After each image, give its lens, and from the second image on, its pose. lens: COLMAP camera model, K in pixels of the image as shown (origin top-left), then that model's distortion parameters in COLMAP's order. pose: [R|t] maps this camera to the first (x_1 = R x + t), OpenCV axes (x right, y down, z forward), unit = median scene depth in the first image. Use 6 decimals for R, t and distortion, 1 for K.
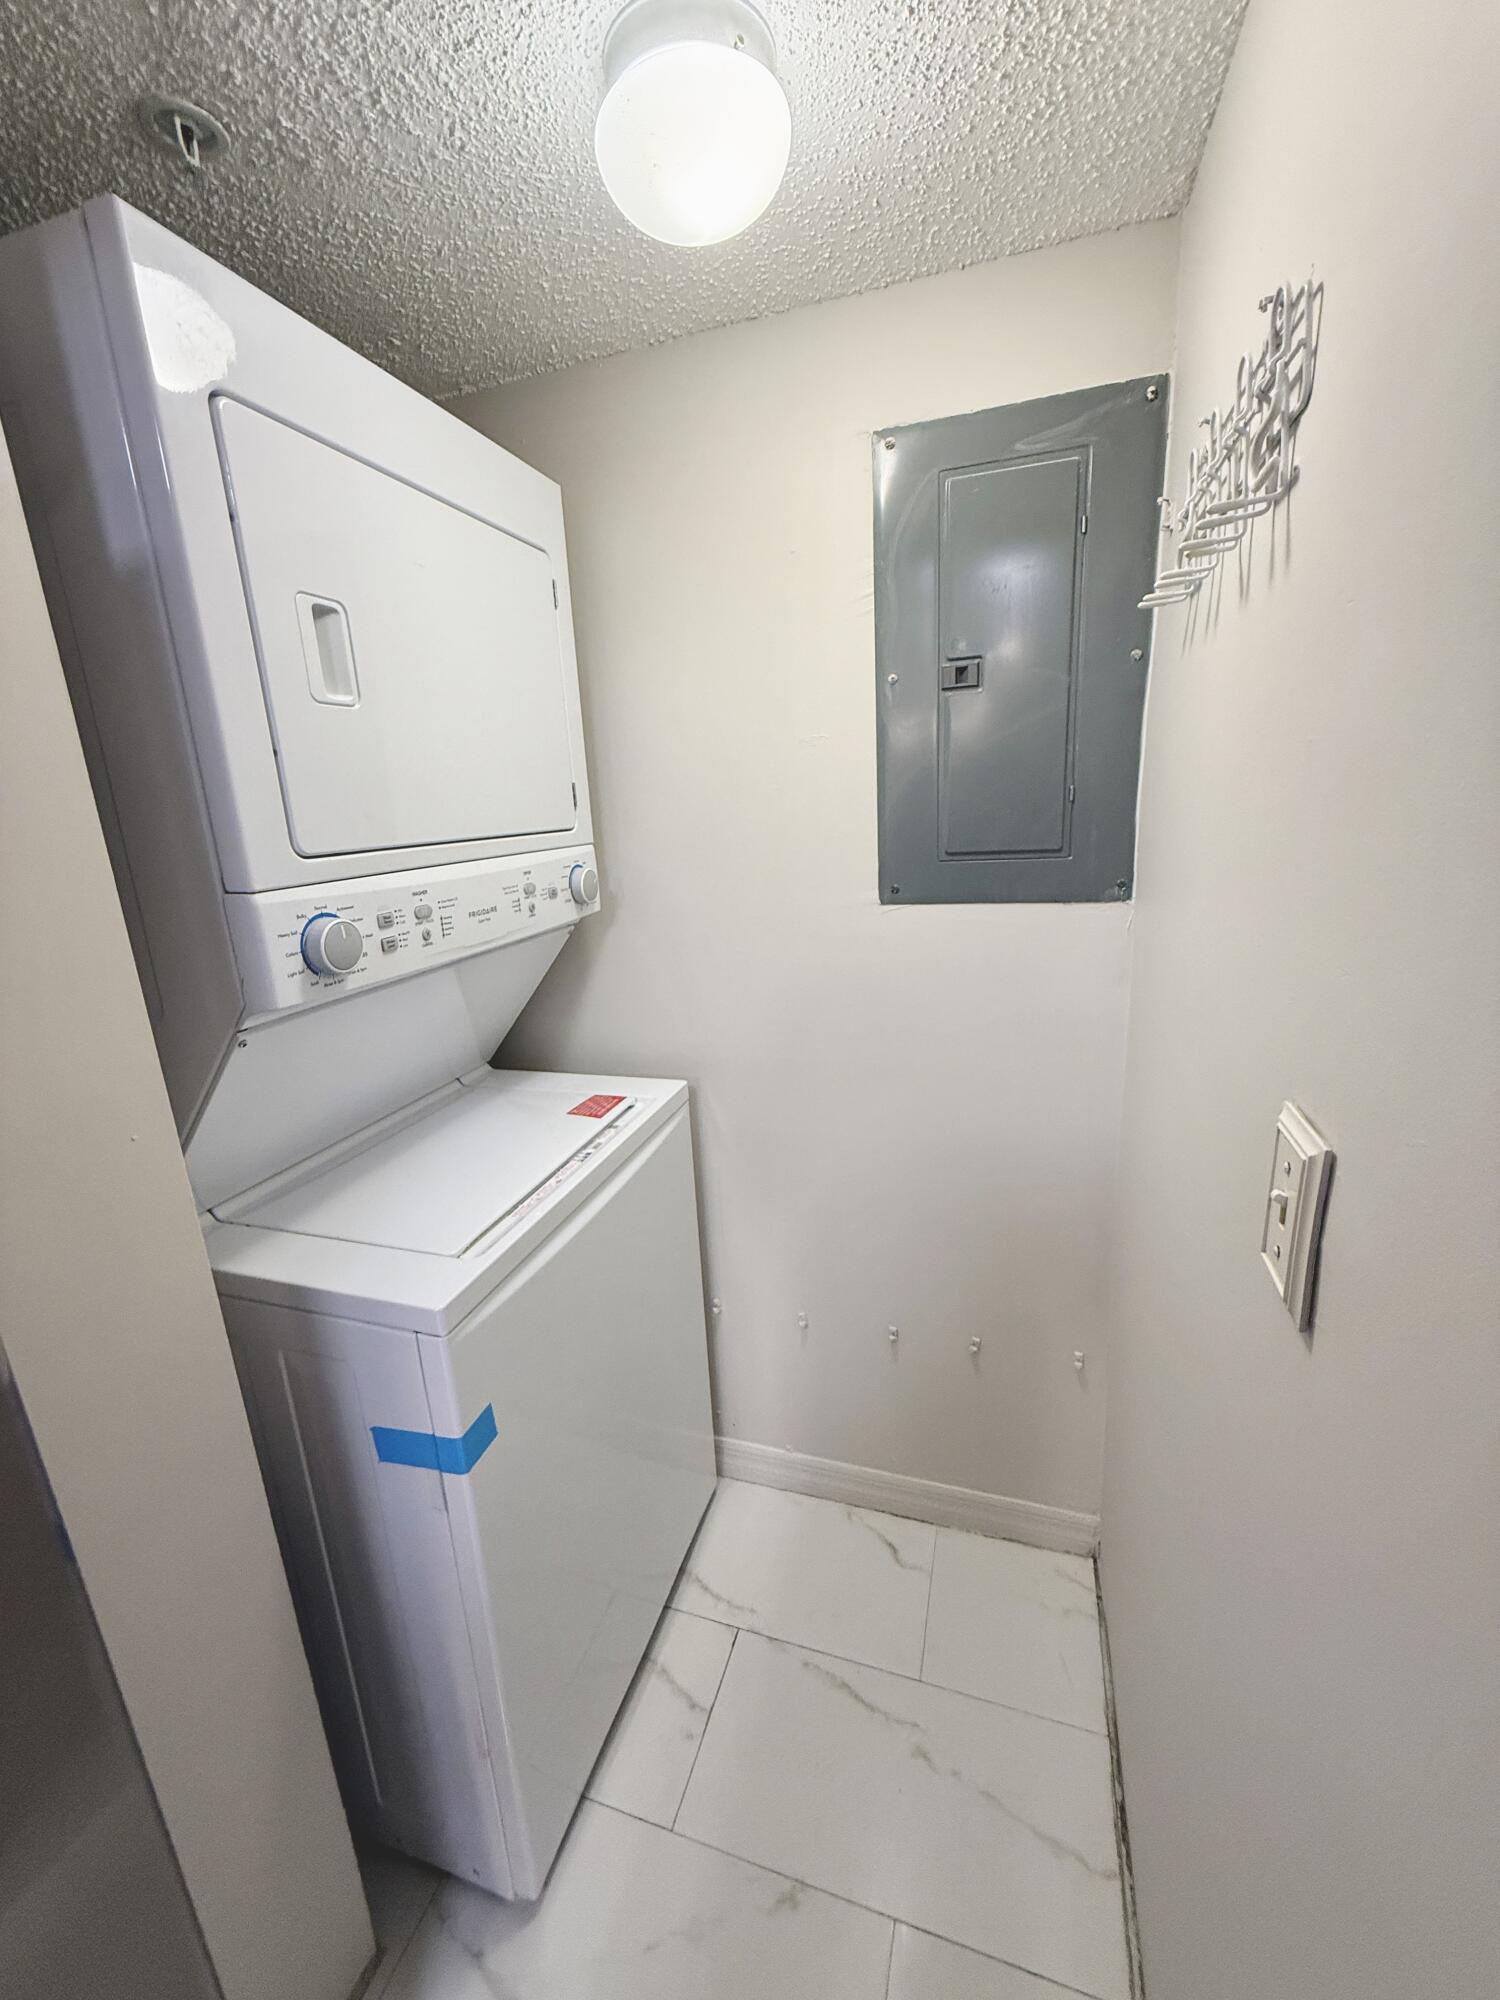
lens RADIAL K [[793.7, 0, 746.5], [0, 793.7, 1001.0], [0, 0, 1]] dist [0.000240, 0.000376]
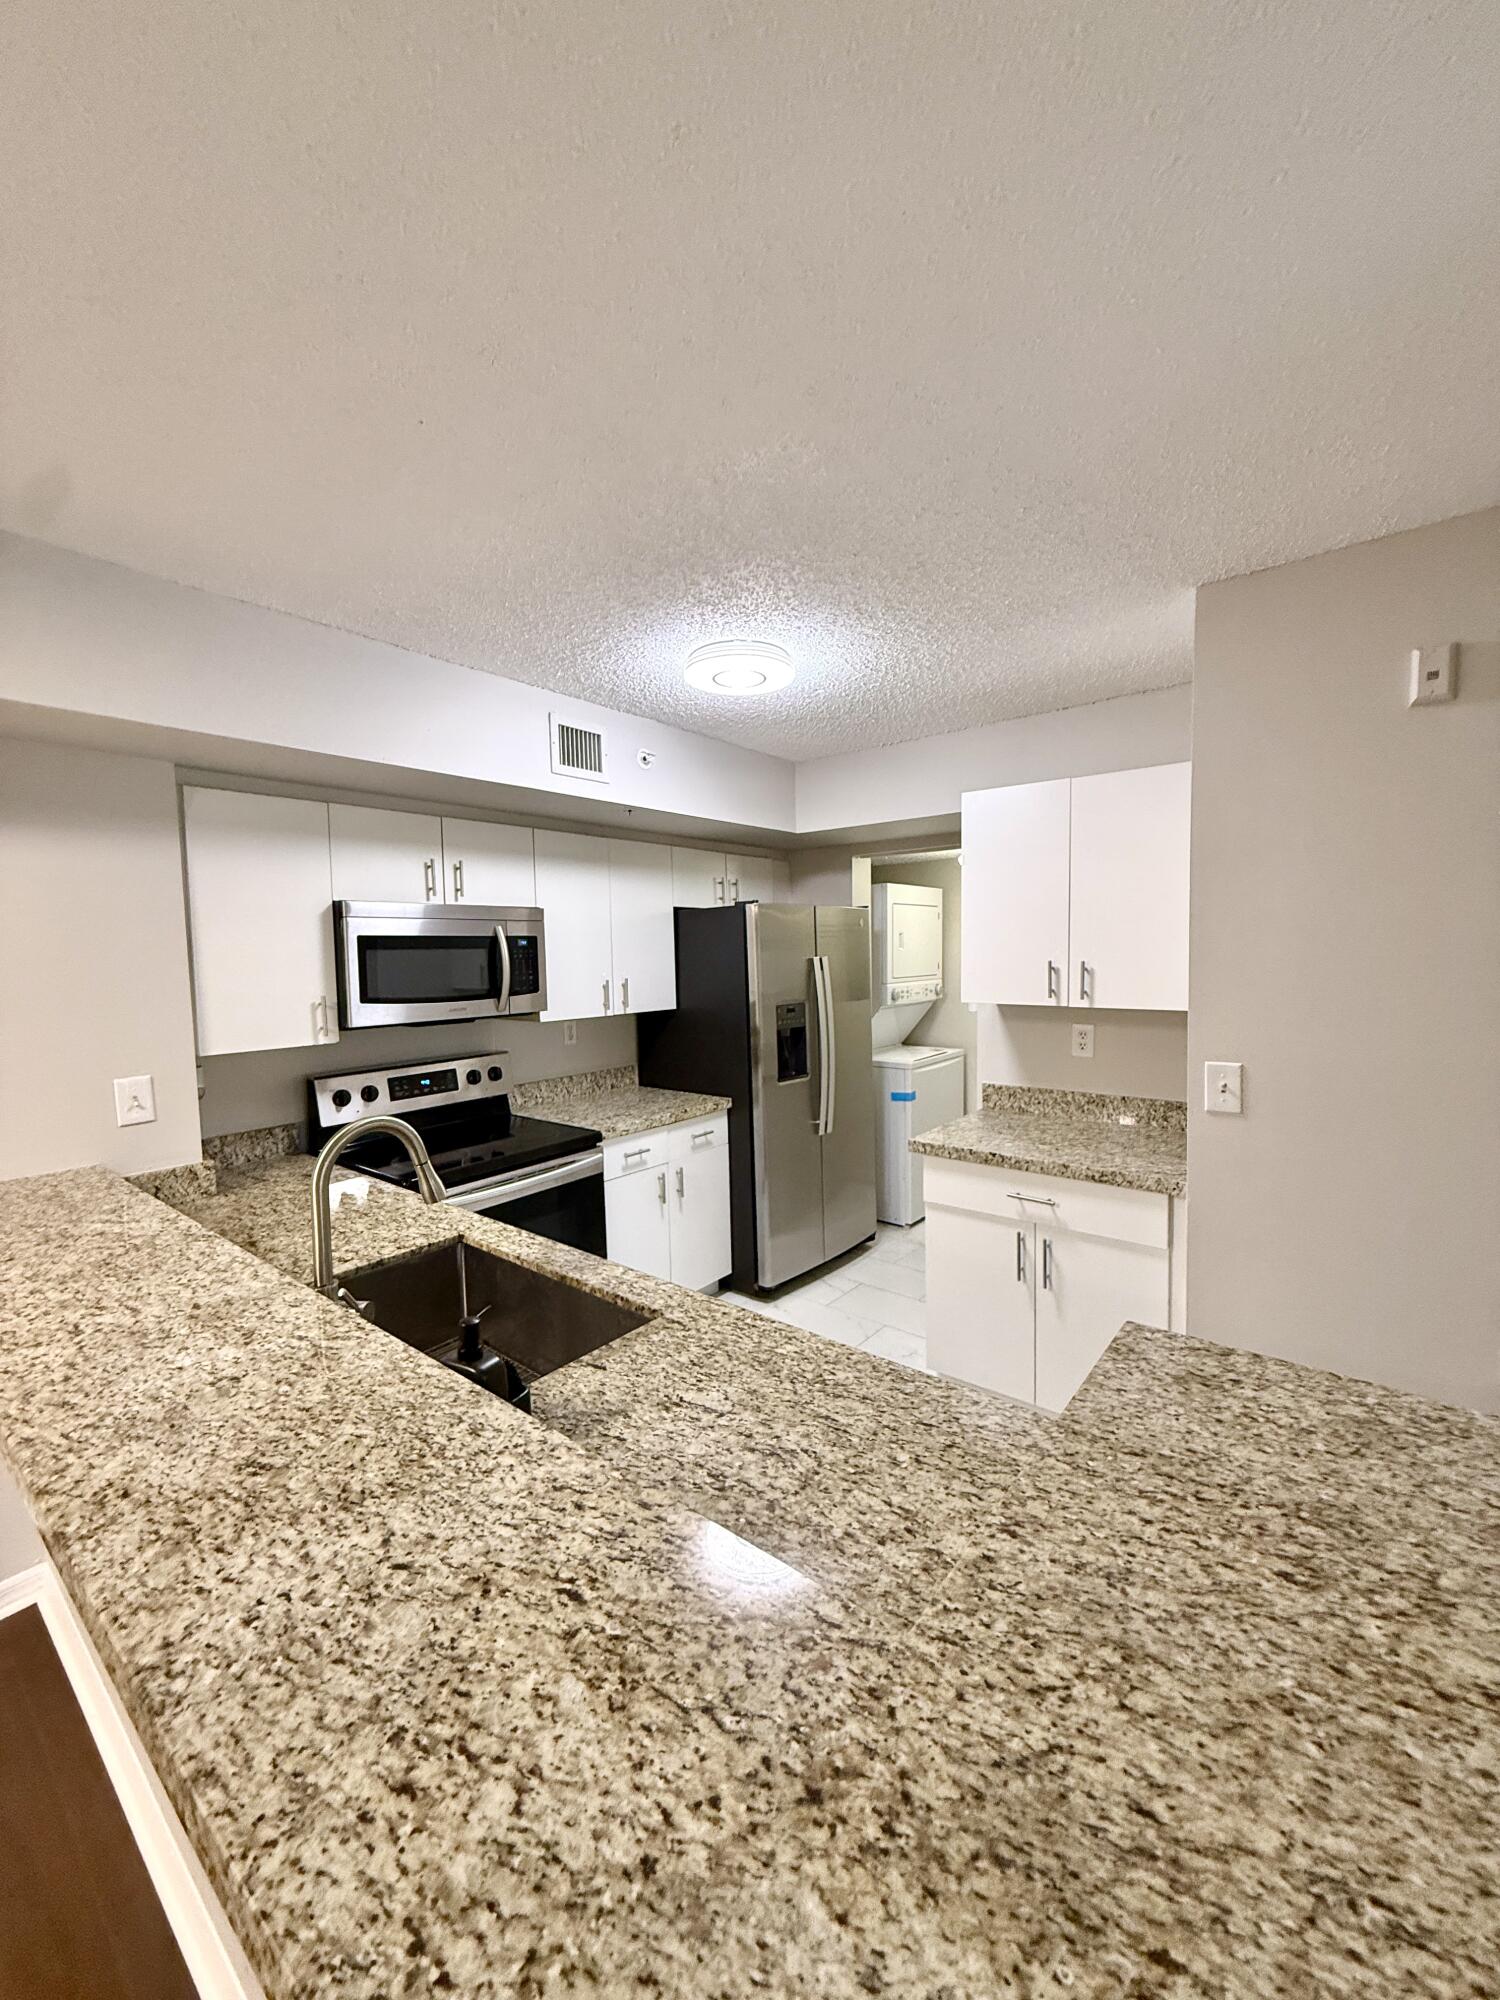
lens RADIAL K [[793.7, 0, 749.8], [0, 793.7, 999.7], [0, 0, 1]] dist [0.000240, 0.000376]
pose [[0.932072, 0.059981, -0.357273, 0.395154], [-0.122061, 0.980531, -0.153820, 0.764434], [0.341091, 0.186980, 0.921247, -3.585283]]
